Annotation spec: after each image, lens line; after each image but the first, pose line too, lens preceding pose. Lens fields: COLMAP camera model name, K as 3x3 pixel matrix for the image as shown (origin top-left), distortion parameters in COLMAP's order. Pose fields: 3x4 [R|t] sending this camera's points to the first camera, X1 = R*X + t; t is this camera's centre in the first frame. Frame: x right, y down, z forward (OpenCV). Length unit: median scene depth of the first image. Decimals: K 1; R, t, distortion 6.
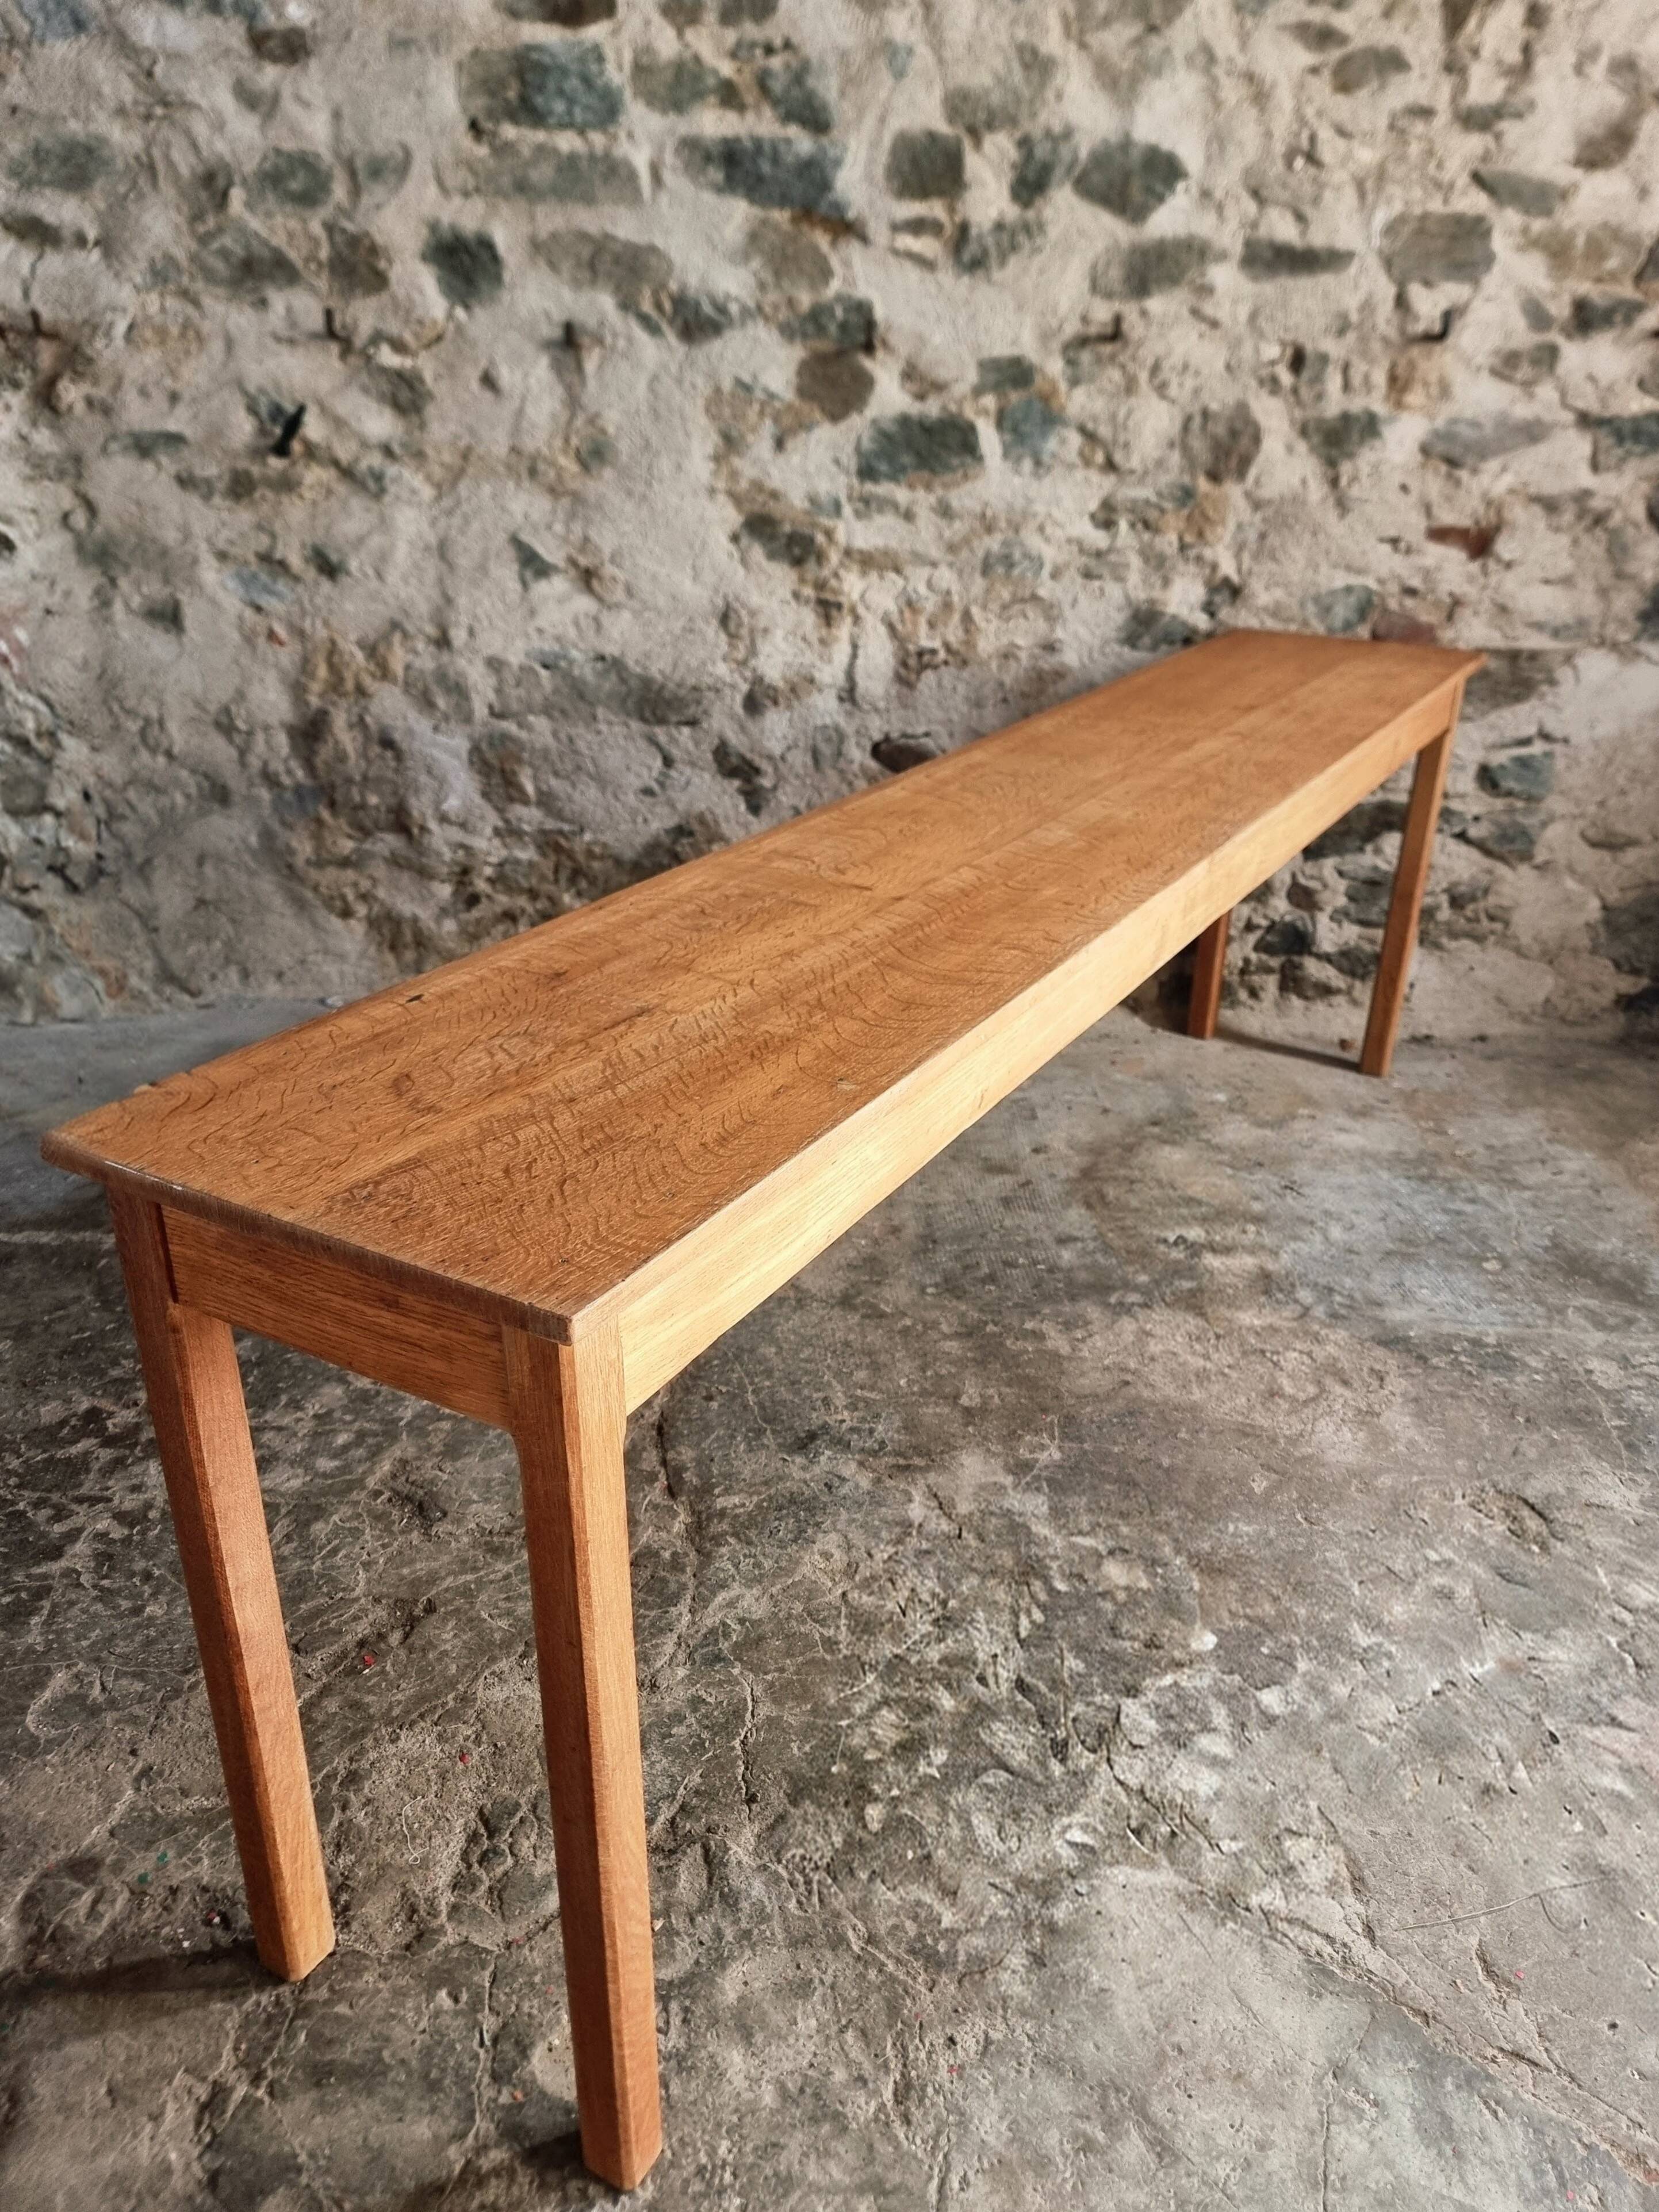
lens RADIAL K [[1611.8, 0, 823.9], [0, 1611.8, 1133.5], [0, 0, 1]] dist [0.050461, -0.052378]
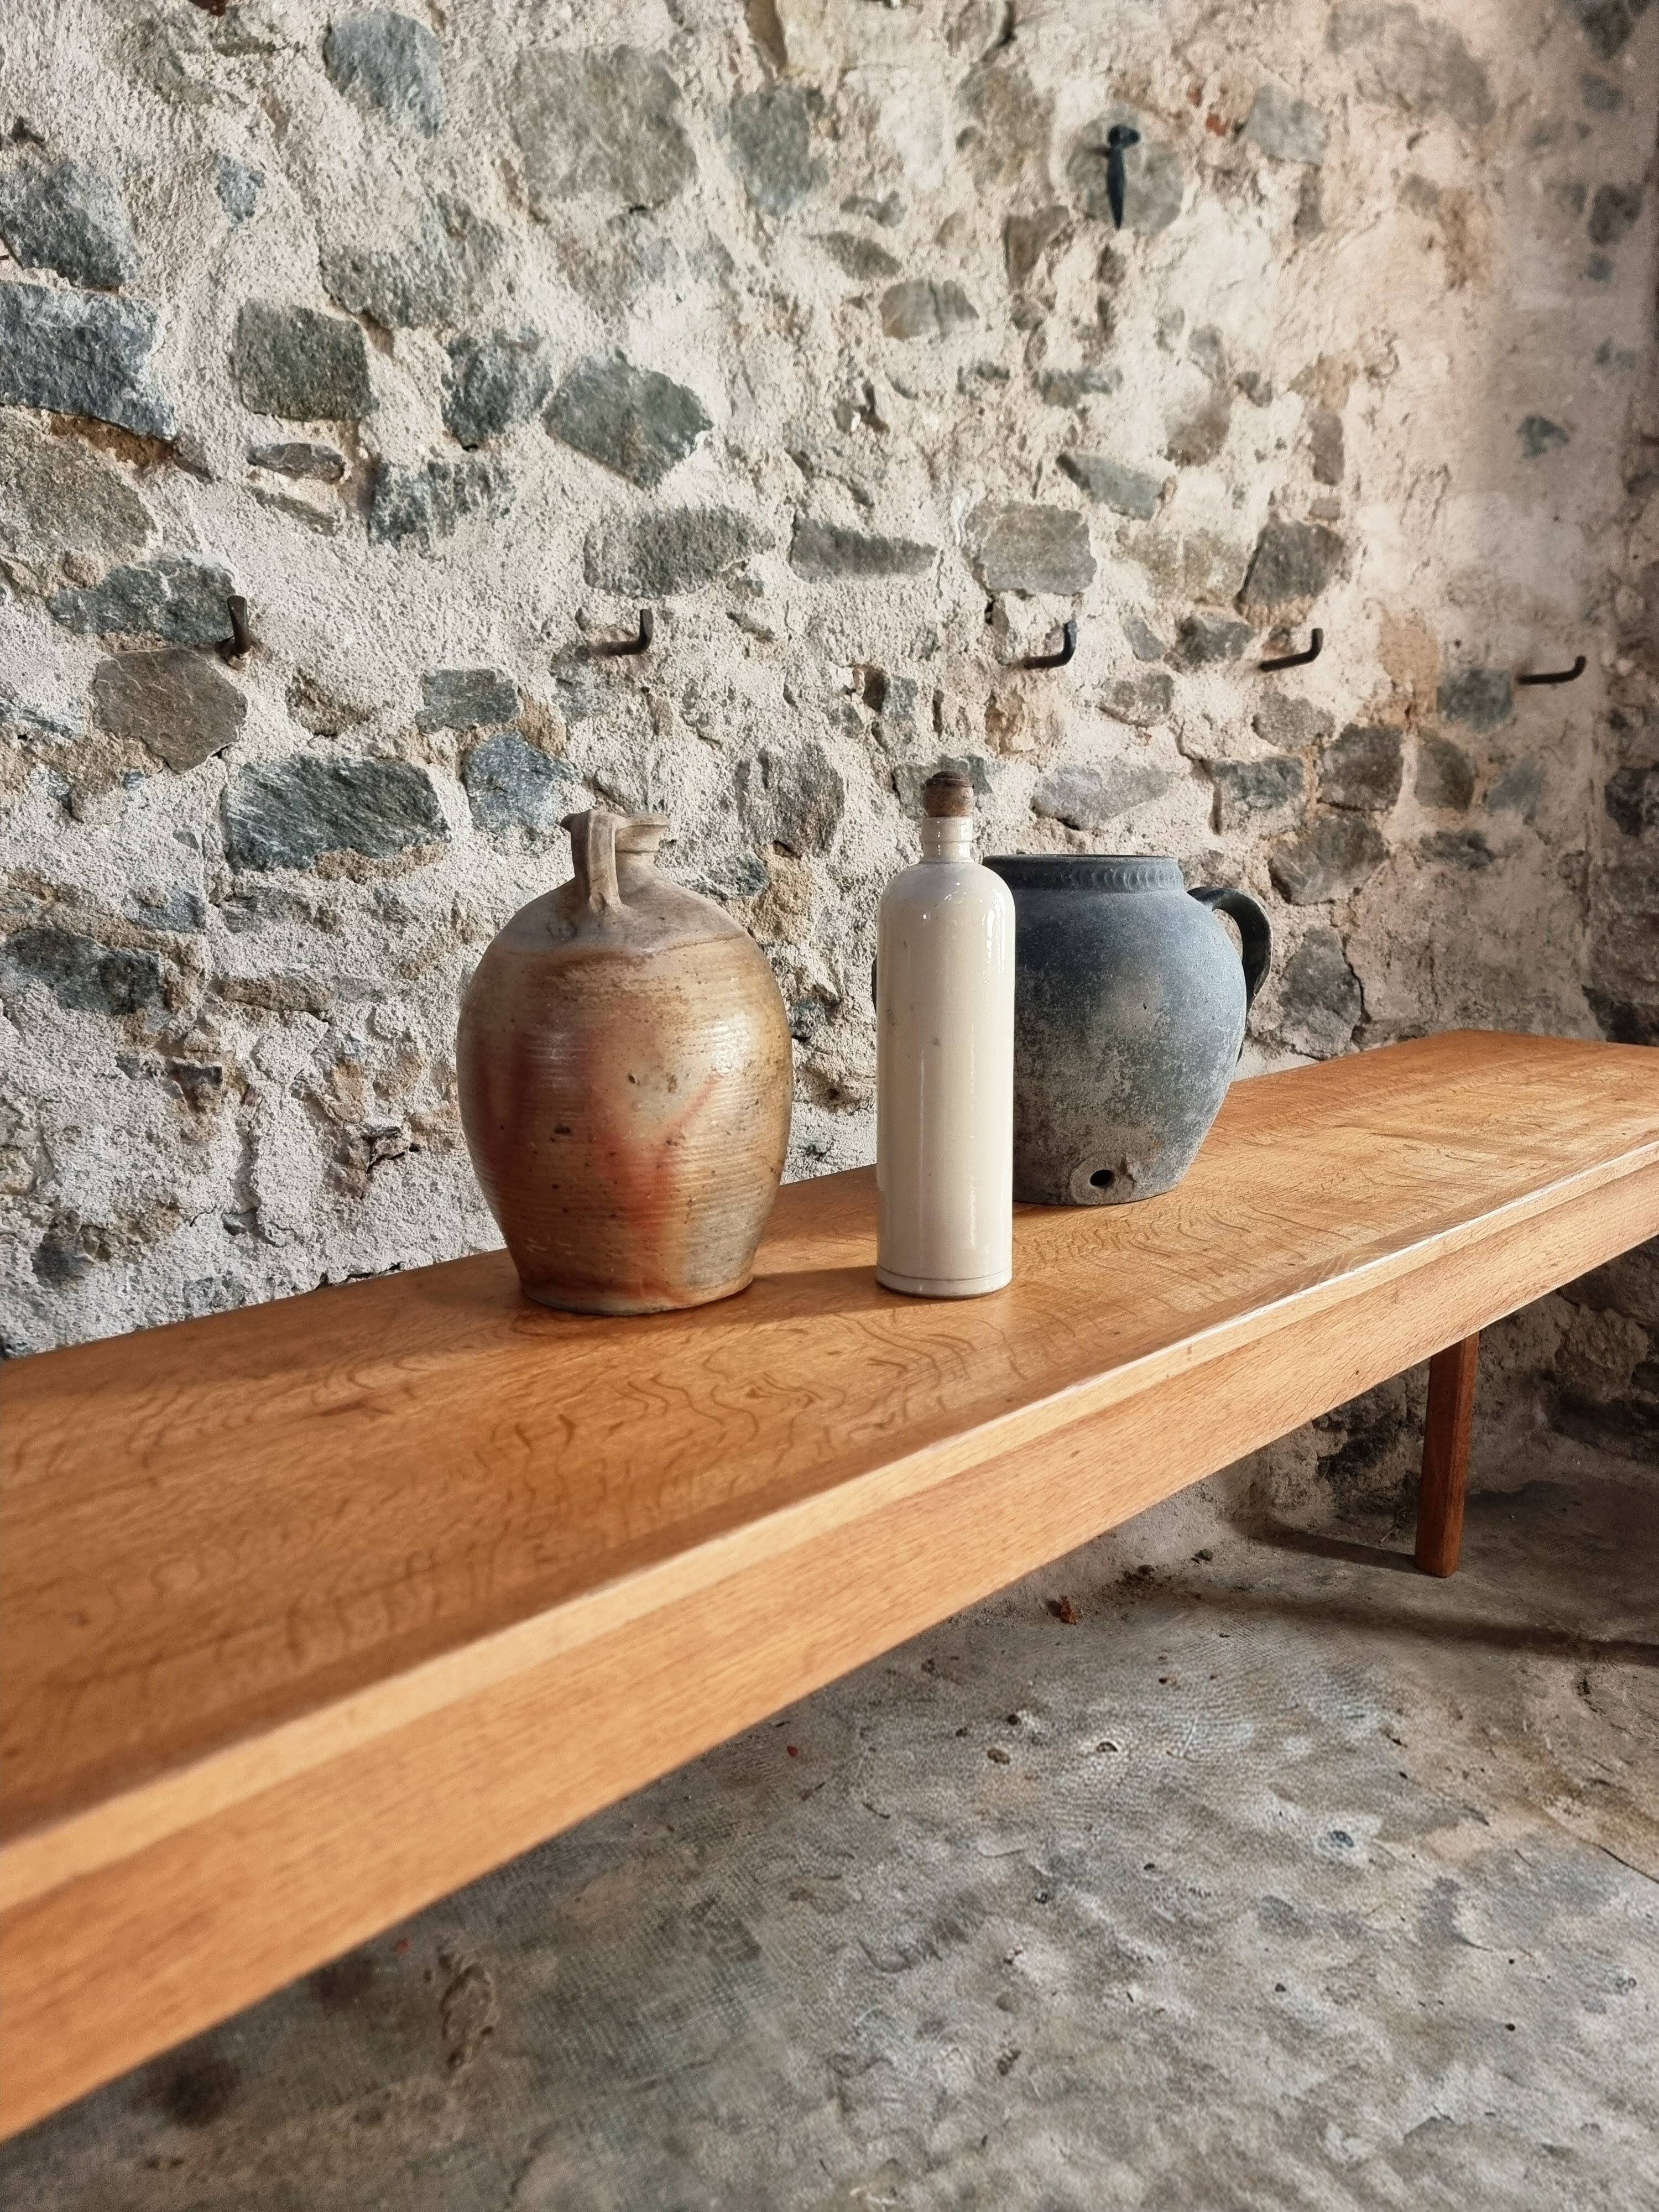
lens RADIAL K [[1549.6, 0, 797.1], [0, 1549.6, 1123.2], [0, 0, 1]] dist [0.067941, -0.068913]
pose [[0.875853, -0.107669, 0.470414, -0.072692], [0.215191, 0.959649, -0.181014, -0.175480], [-0.431943, 0.259770, 0.863681, 0.468400]]
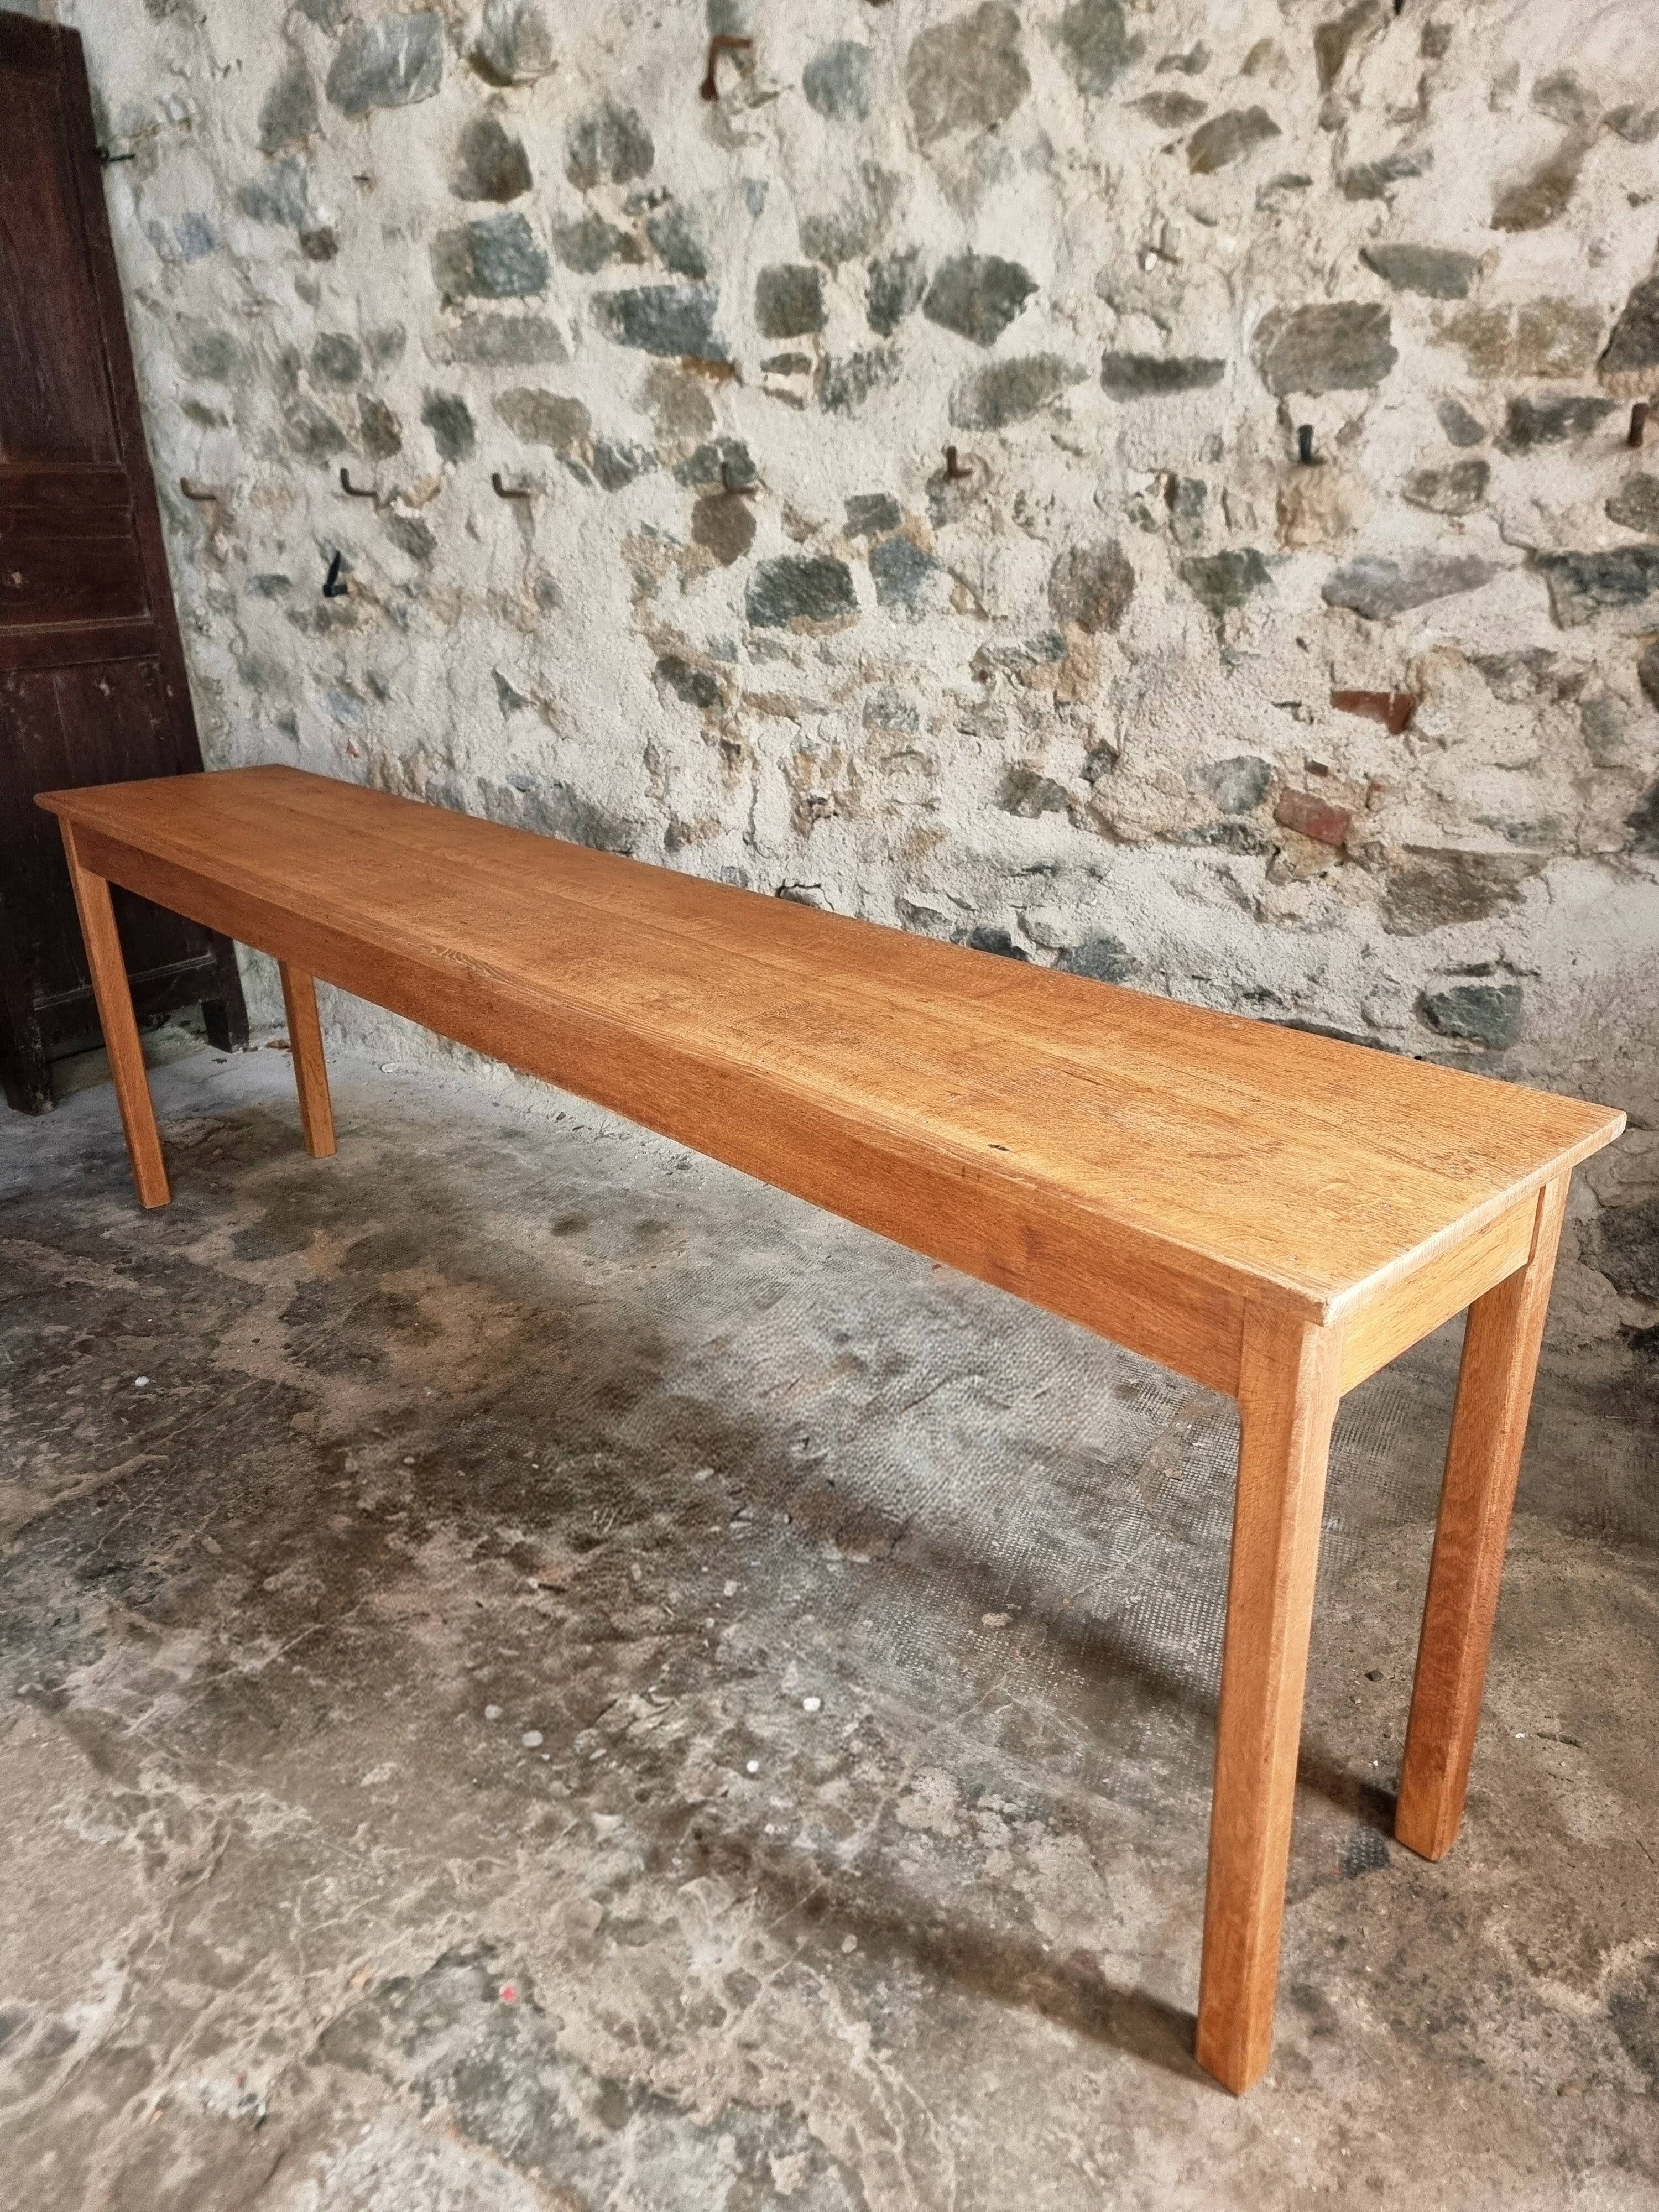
lens RADIAL K [[1549.6, 0, 790.8], [0, 1549.6, 1136.3], [0, 0, 1]] dist [0.067941, -0.068913]
pose [[0.858152, 0.171146, -0.484030, 0.551845], [-0.186856, 0.982257, 0.016030, -0.122422], [0.478185, 0.076688, 0.874905, 0.221904]]
